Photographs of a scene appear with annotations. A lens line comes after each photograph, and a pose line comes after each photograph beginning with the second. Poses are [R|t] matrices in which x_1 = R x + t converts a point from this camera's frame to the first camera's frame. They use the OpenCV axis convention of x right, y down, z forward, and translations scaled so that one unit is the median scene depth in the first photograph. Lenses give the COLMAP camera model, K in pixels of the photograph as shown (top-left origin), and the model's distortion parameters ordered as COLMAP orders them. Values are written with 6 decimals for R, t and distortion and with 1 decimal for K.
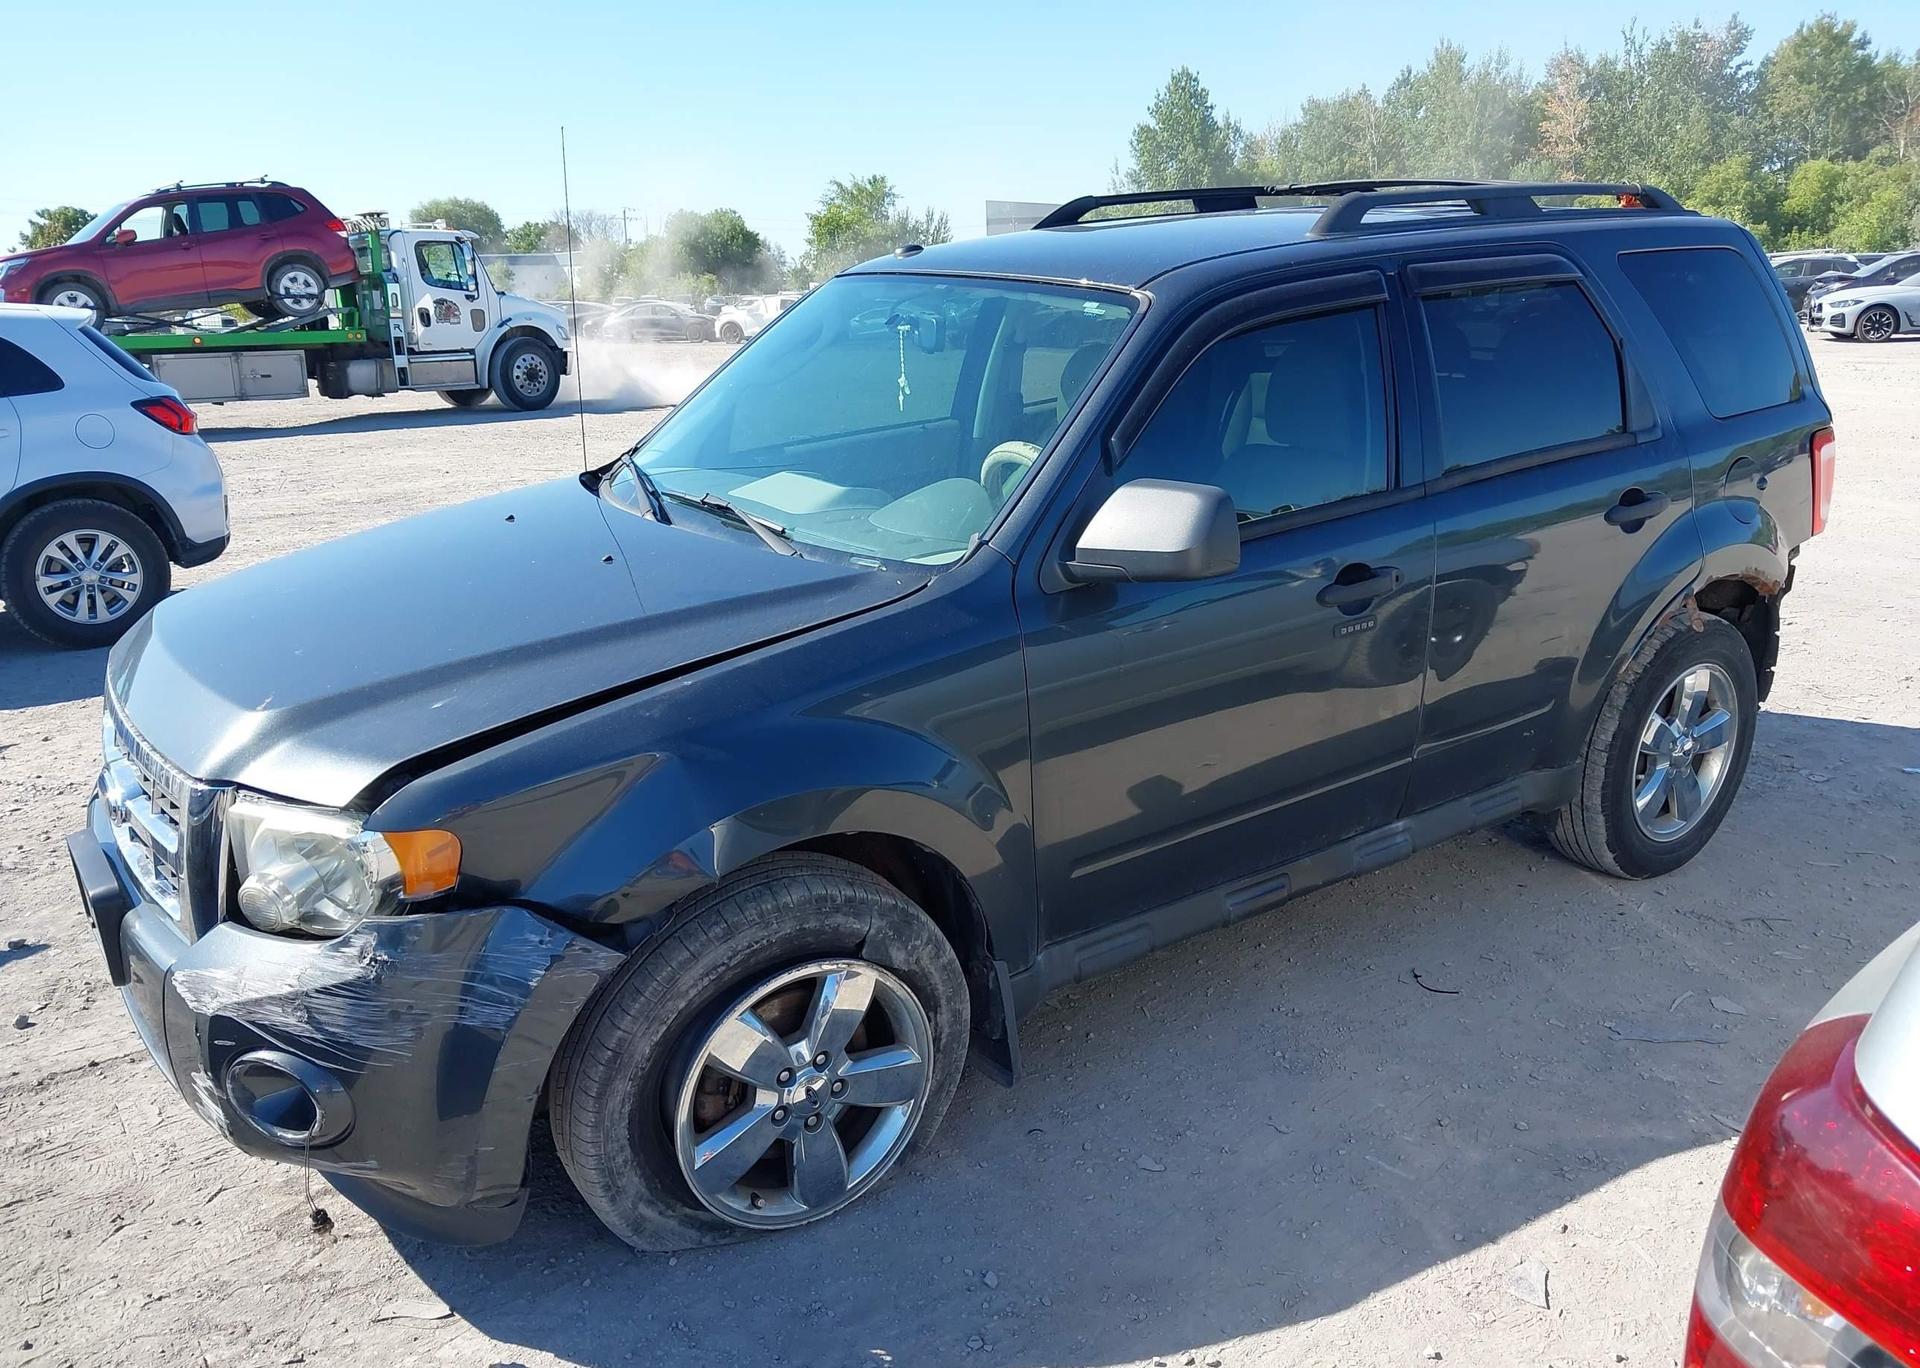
lens RADIAL K [[1549.9, 0, 949.2], [0, 1549.9, 698.4], [0, 0, 1]] dist [-0.004480, 0.007563]
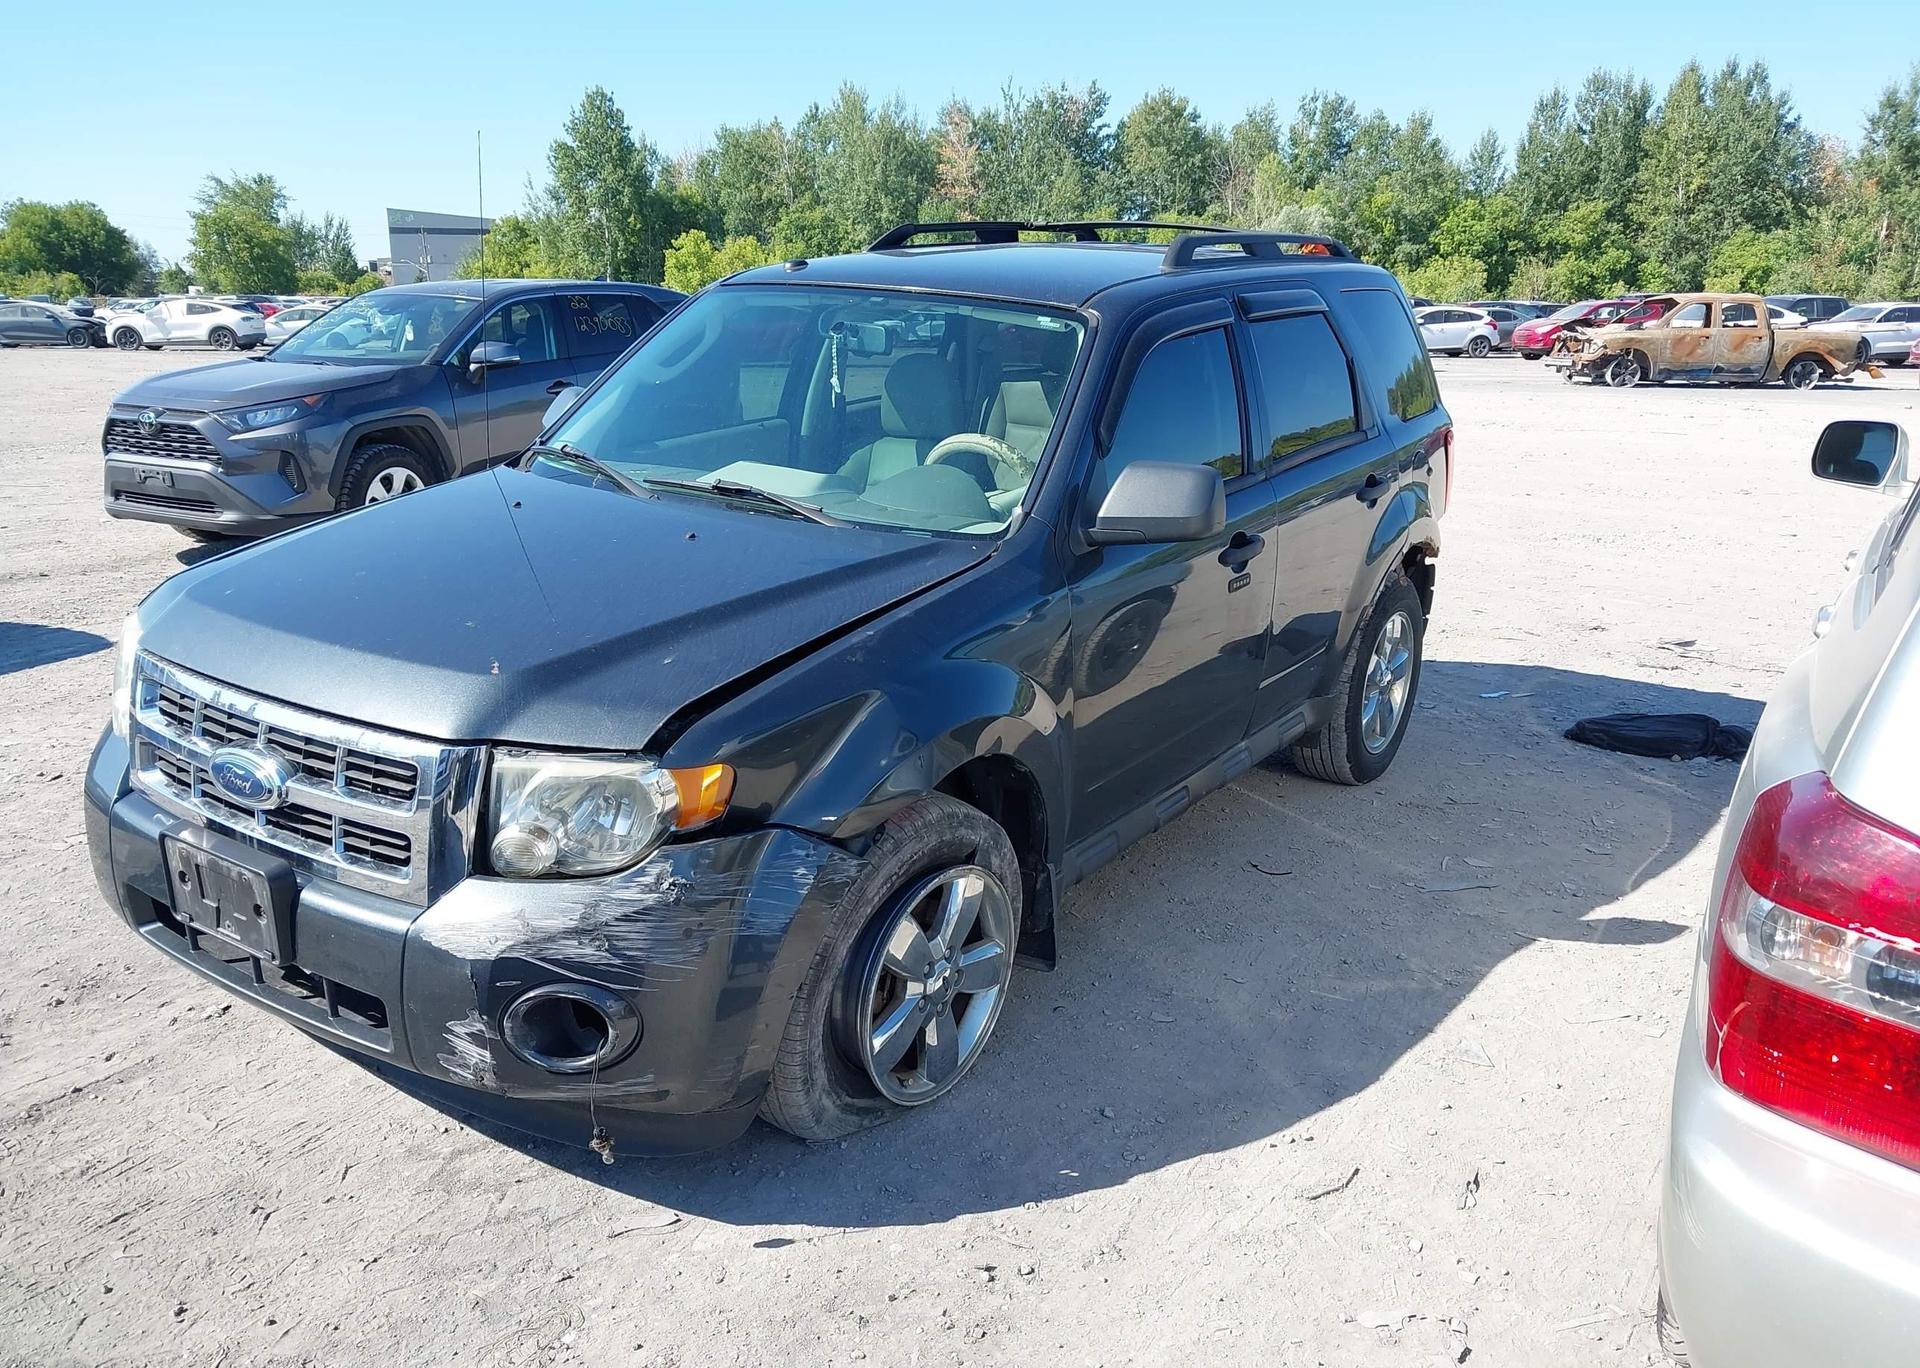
lens RADIAL K [[1549.9, 0, 951.4], [0, 1549.9, 686.6], [0, 0, 1]] dist [-0.004480, 0.007563]
pose [[0.930784, -0.054977, 0.361412, -0.323581], [0.062004, 0.998045, -0.007866, 0.026640], [-0.360273, 0.029731, 0.932373, -0.065354]]
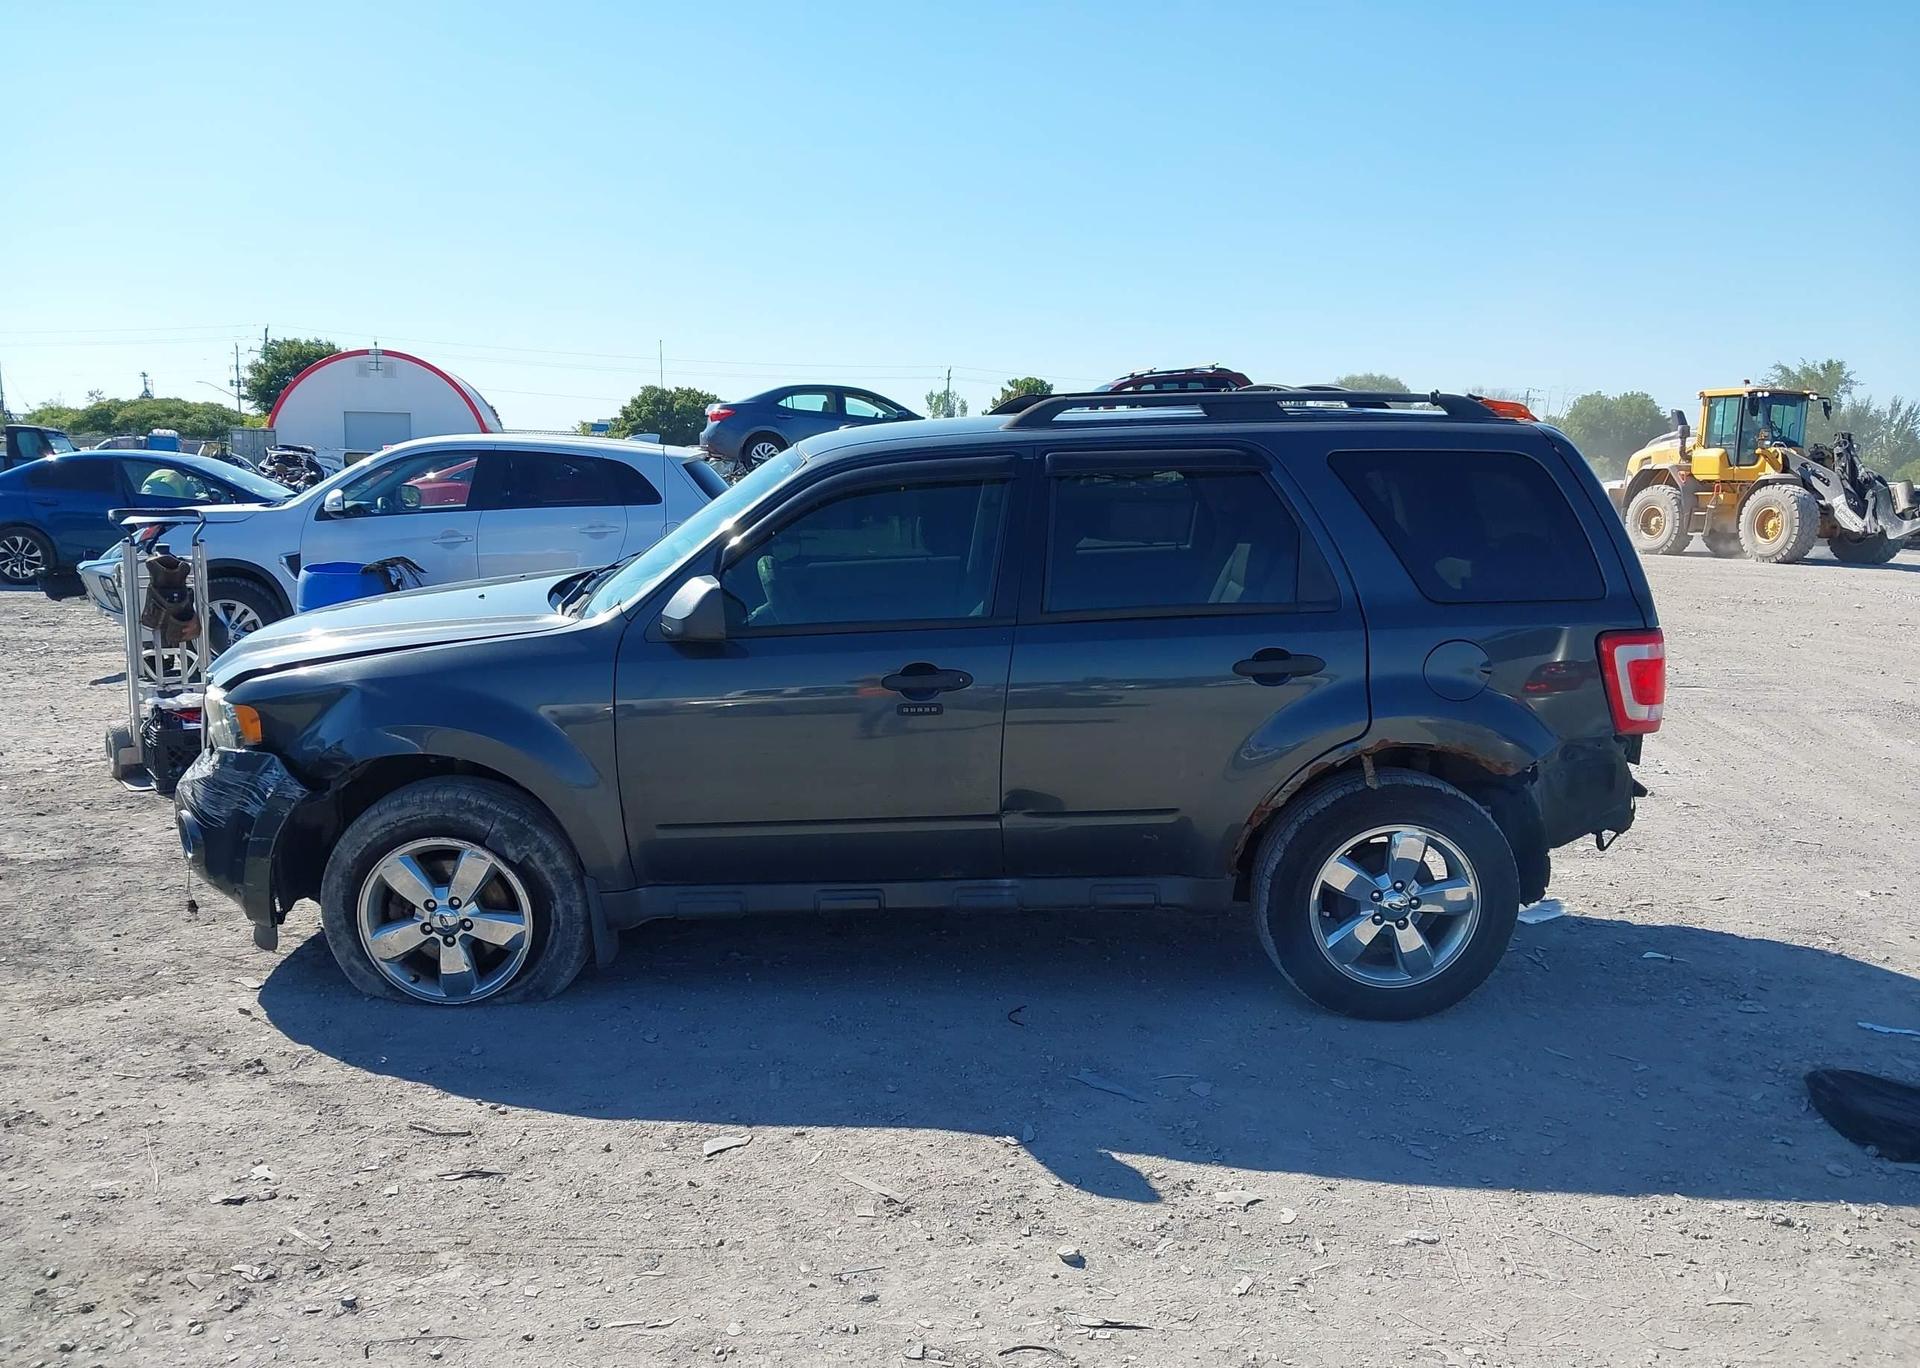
lens RADIAL K [[1549.9, 0, 964.6], [0, 1549.9, 690.3], [0, 0, 1]] dist [-0.004480, 0.007563]
pose [[0.836188, 0.126280, -0.533707, 0.801522], [-0.185034, 0.981032, -0.057782, 0.005347], [0.516287, 0.147070, 0.843693, -0.092995]]
